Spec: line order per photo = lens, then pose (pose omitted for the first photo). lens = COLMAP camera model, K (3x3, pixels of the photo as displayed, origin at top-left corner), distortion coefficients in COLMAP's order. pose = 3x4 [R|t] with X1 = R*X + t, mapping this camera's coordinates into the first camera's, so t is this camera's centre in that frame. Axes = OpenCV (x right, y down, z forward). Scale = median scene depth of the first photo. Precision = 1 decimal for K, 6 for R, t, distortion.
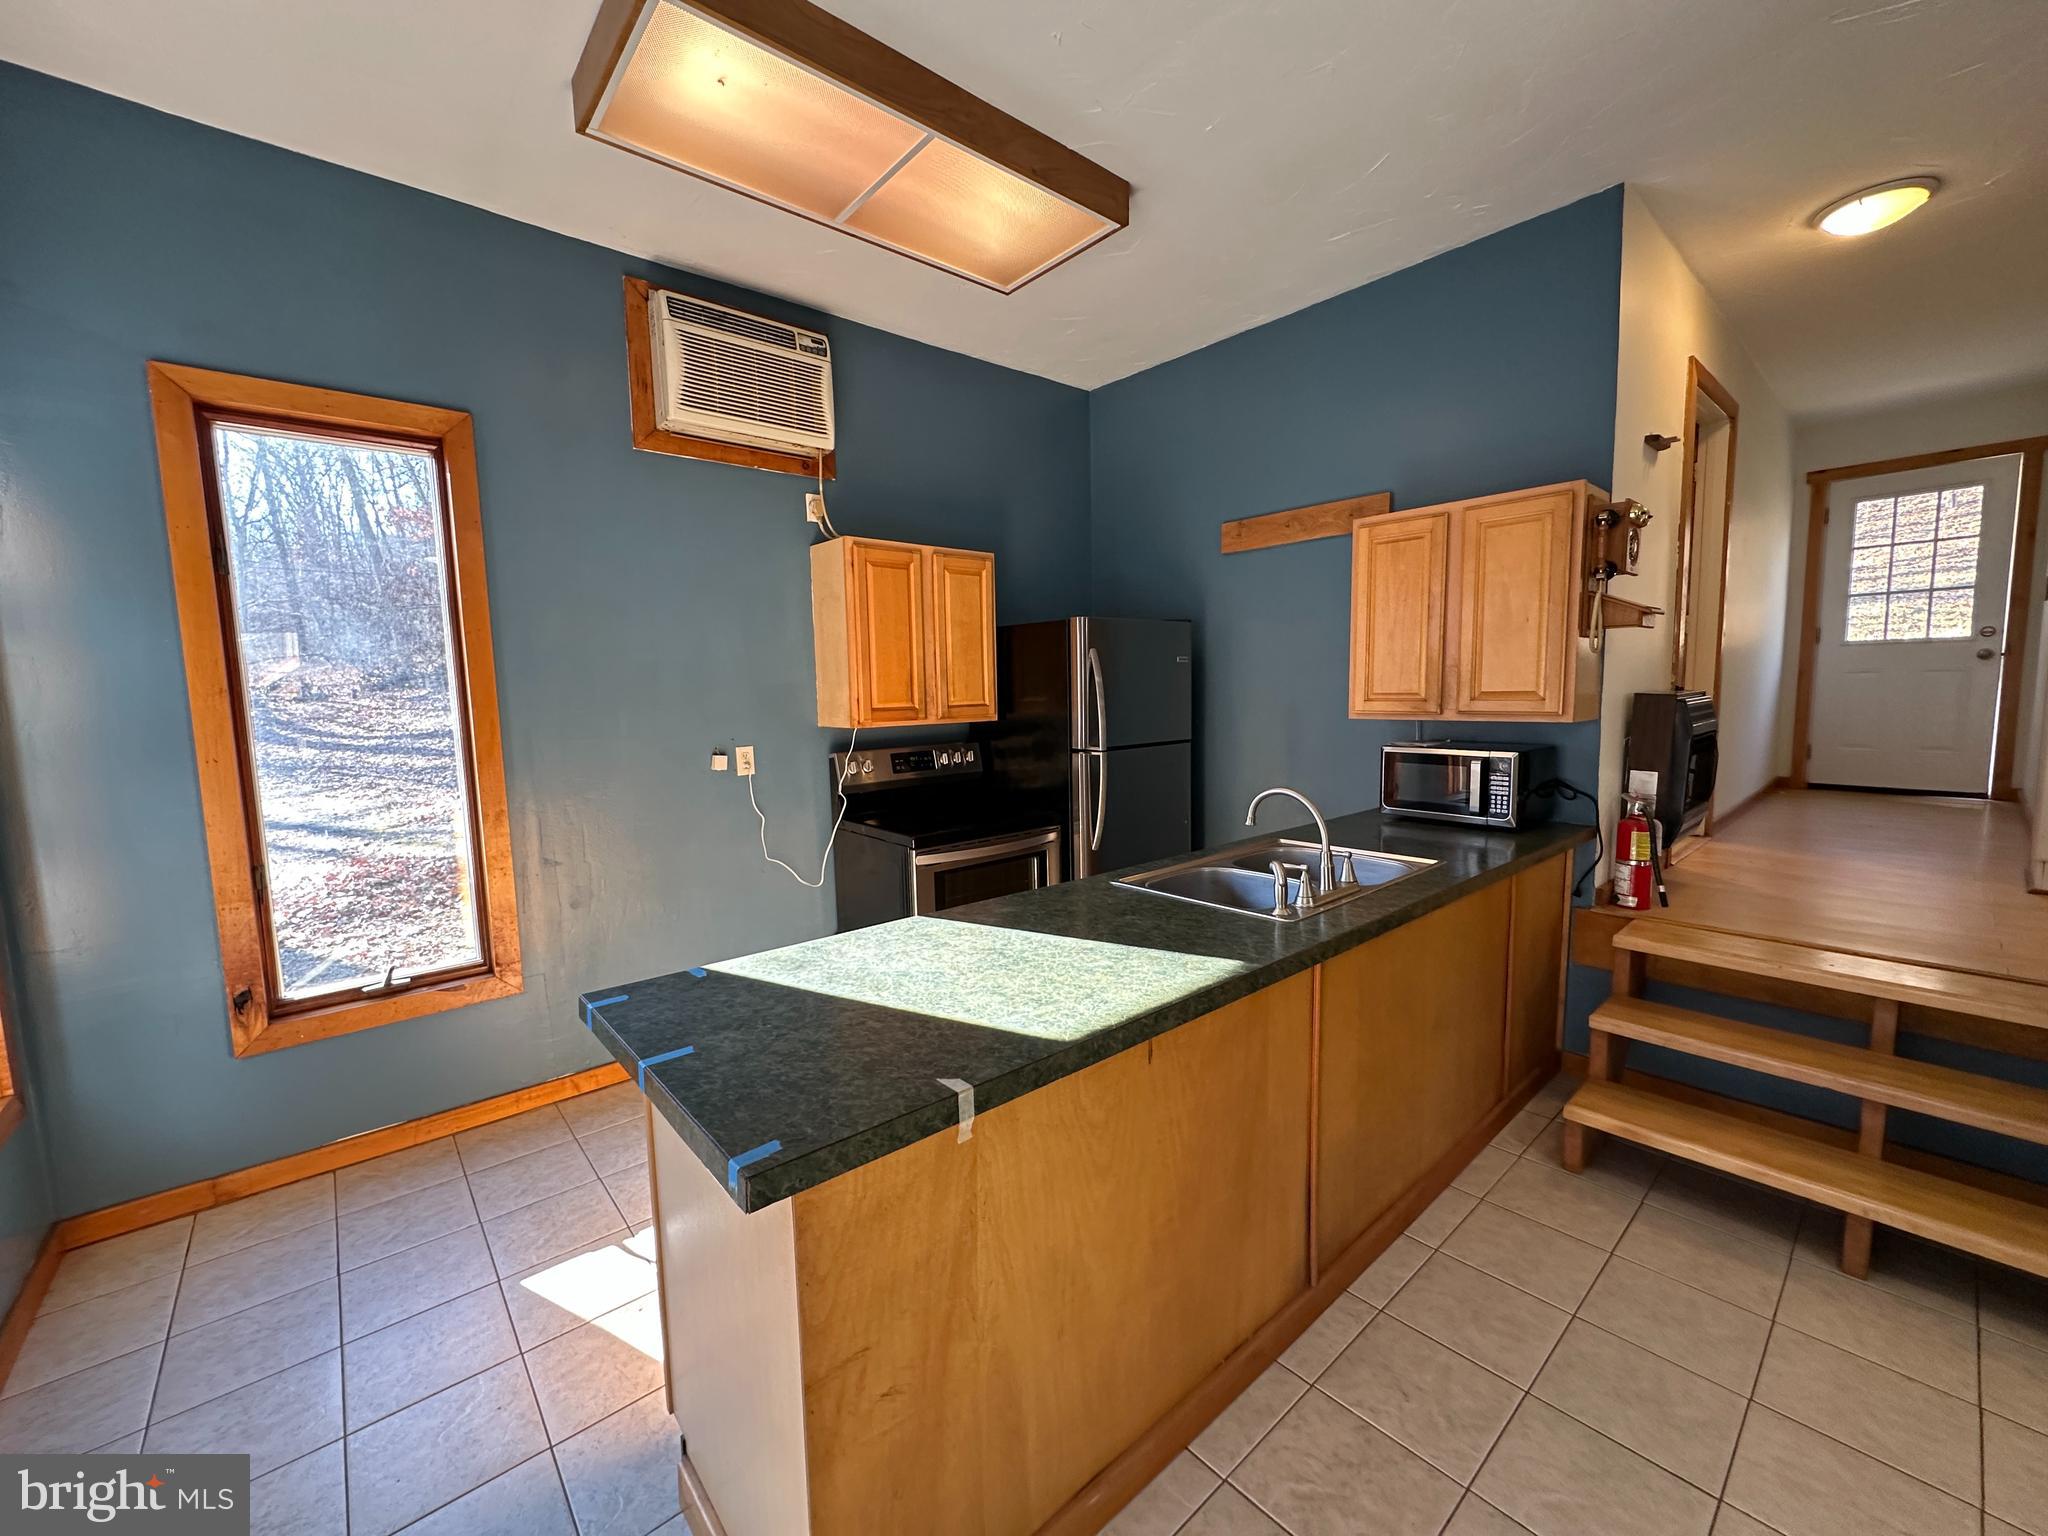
lens RADIAL K [[814.6, 0, 1025.9], [0, 814.6, 772.5], [0, 0, 1]] dist [-0.002348, -0.000181]
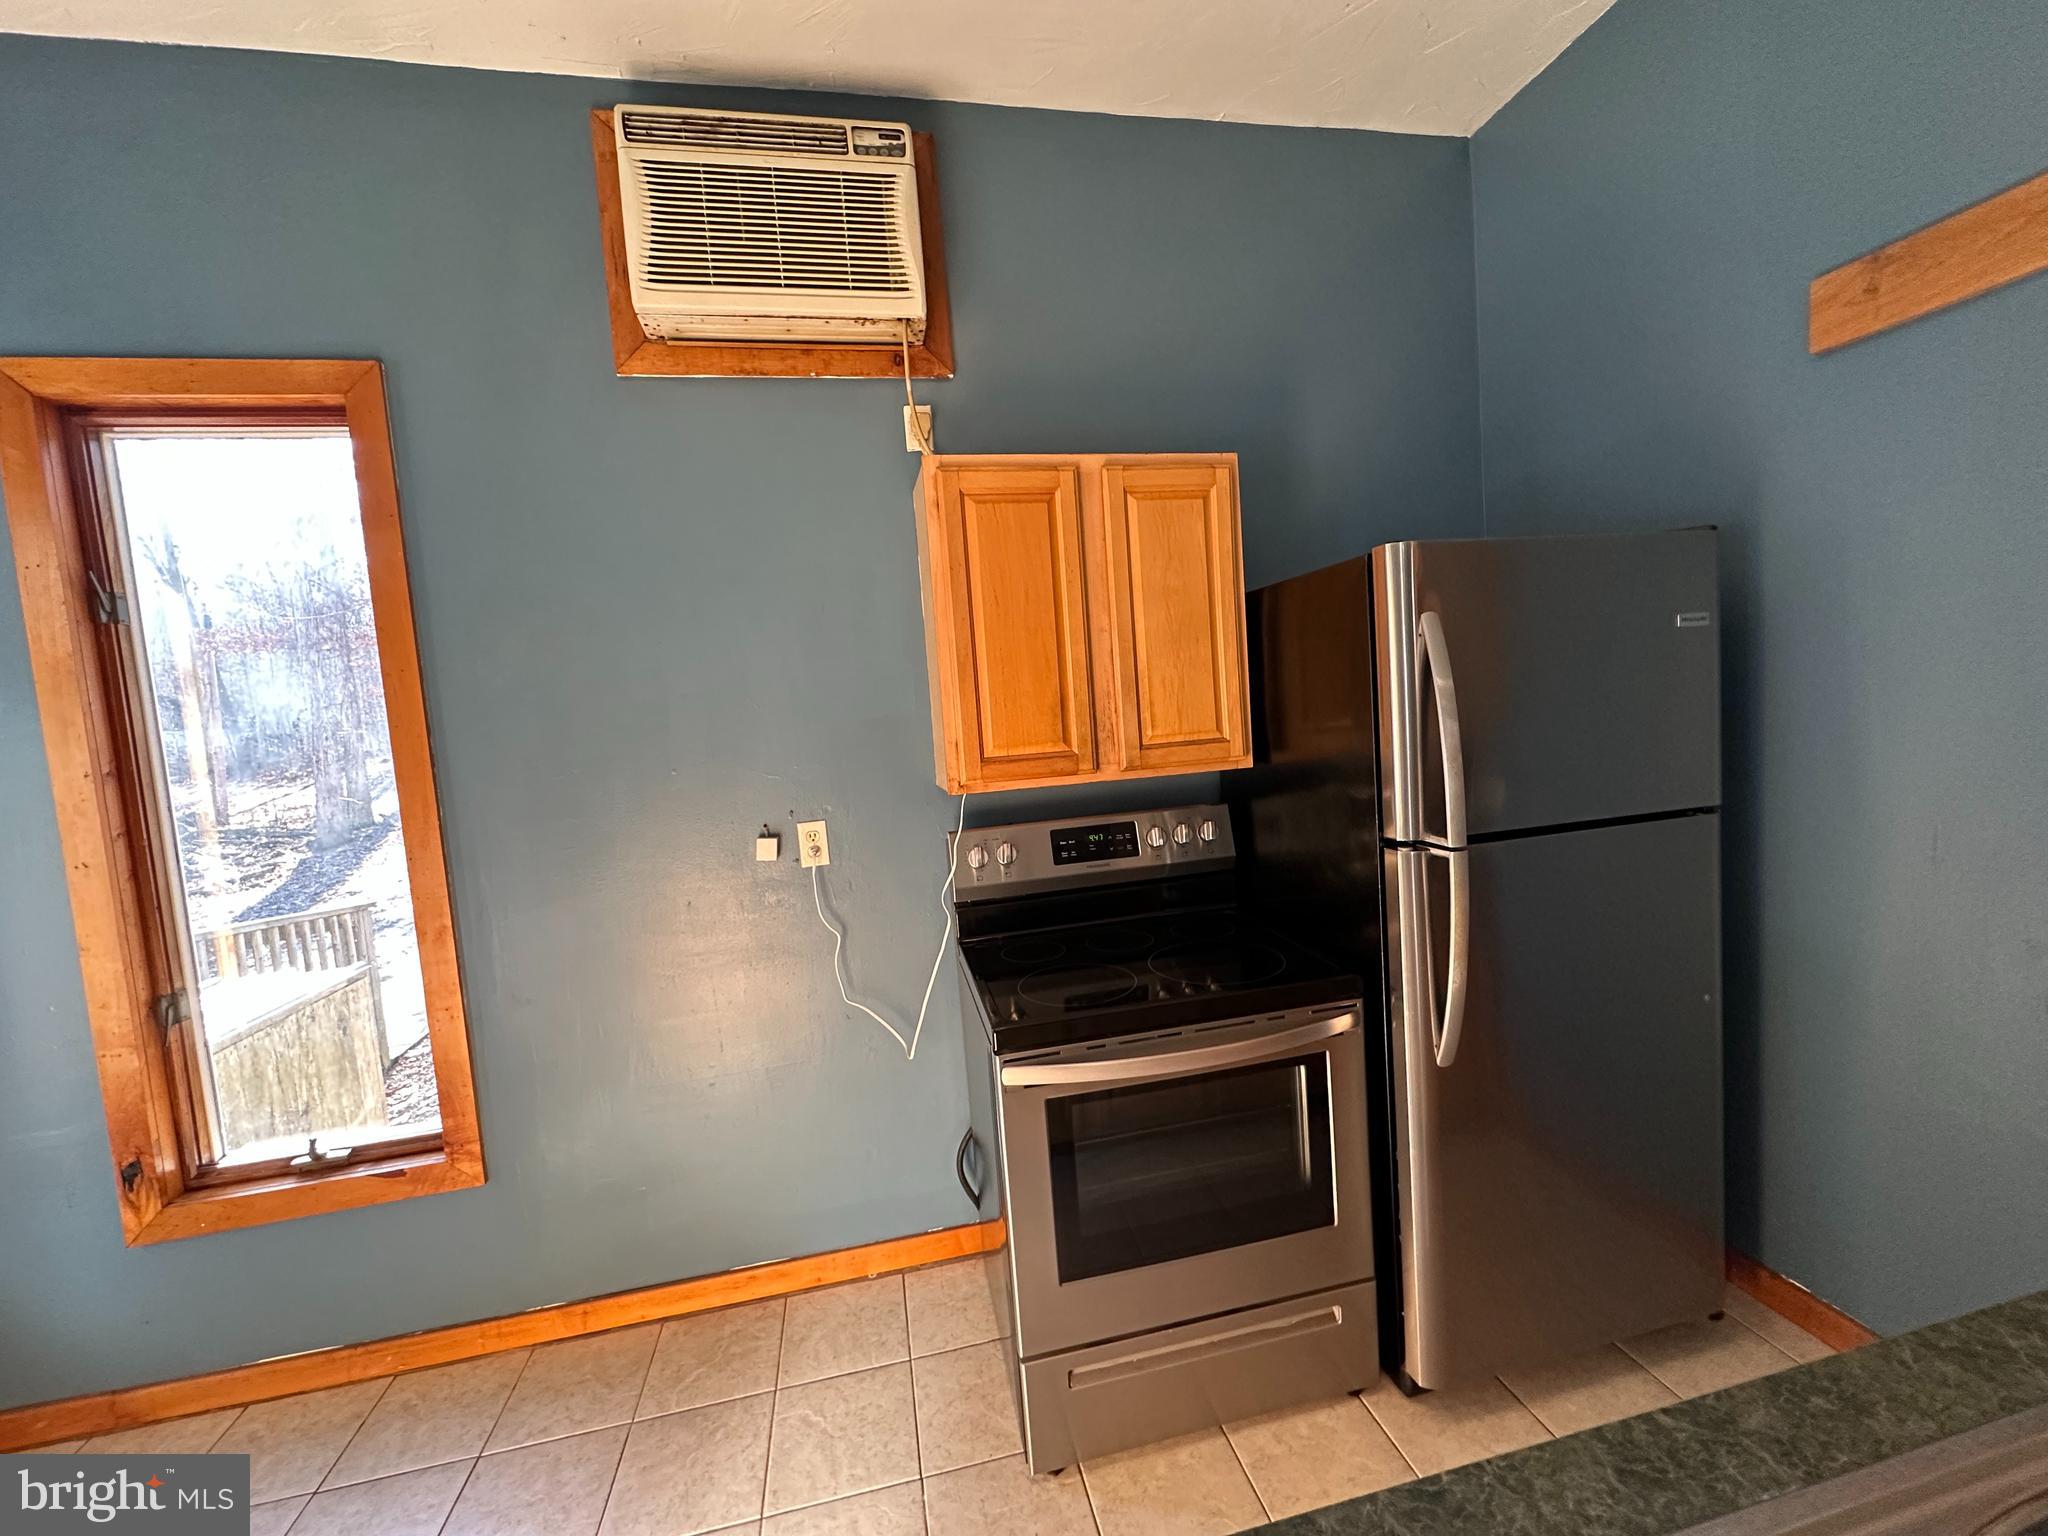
lens RADIAL K [[814.6, 0, 1019.2], [0, 814.6, 770.2], [0, 0, 1]] dist [-0.002348, -0.000181]
pose [[0.873351, -0.006457, -0.487049, 0.104226], [0.002906, 0.999963, -0.008046, -0.066051], [0.487084, 0.005612, 0.873337, 0.522391]]
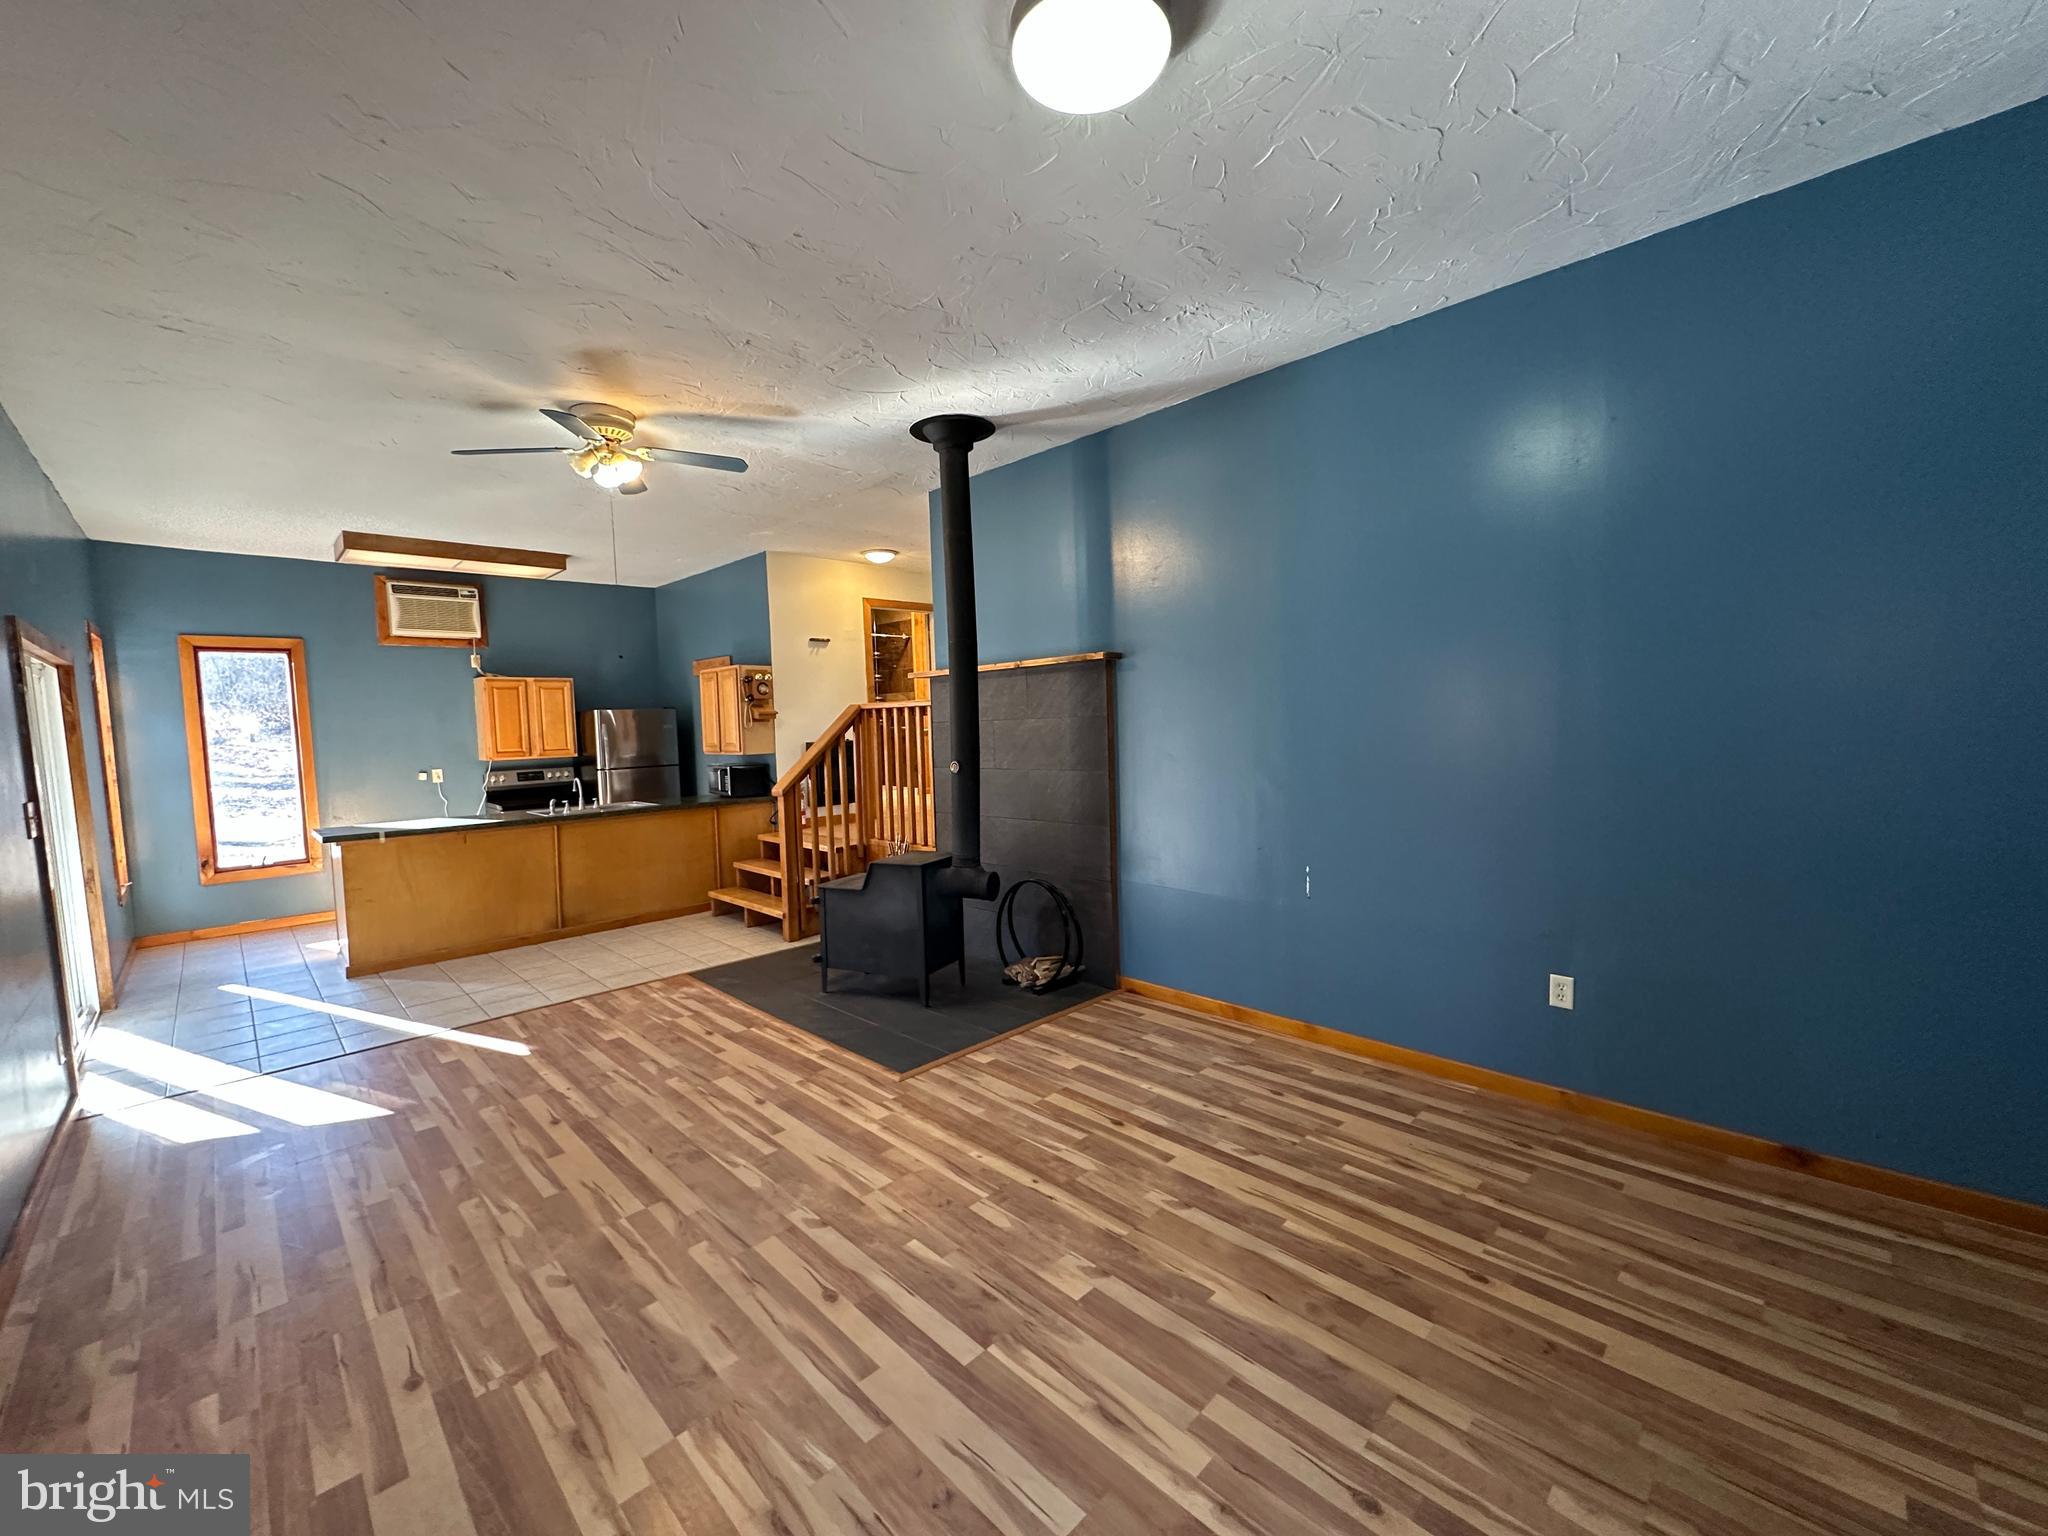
lens RADIAL K [[814.6, 0, 1027.8], [0, 814.6, 773.1], [0, 0, 1]] dist [-0.002348, -0.000181]
pose [[0.997290, -0.012170, 0.072561, 1.102016], [0.015177, 0.999042, -0.041035, 0.093871], [-0.071992, 0.042025, 0.996519, -1.333041]]
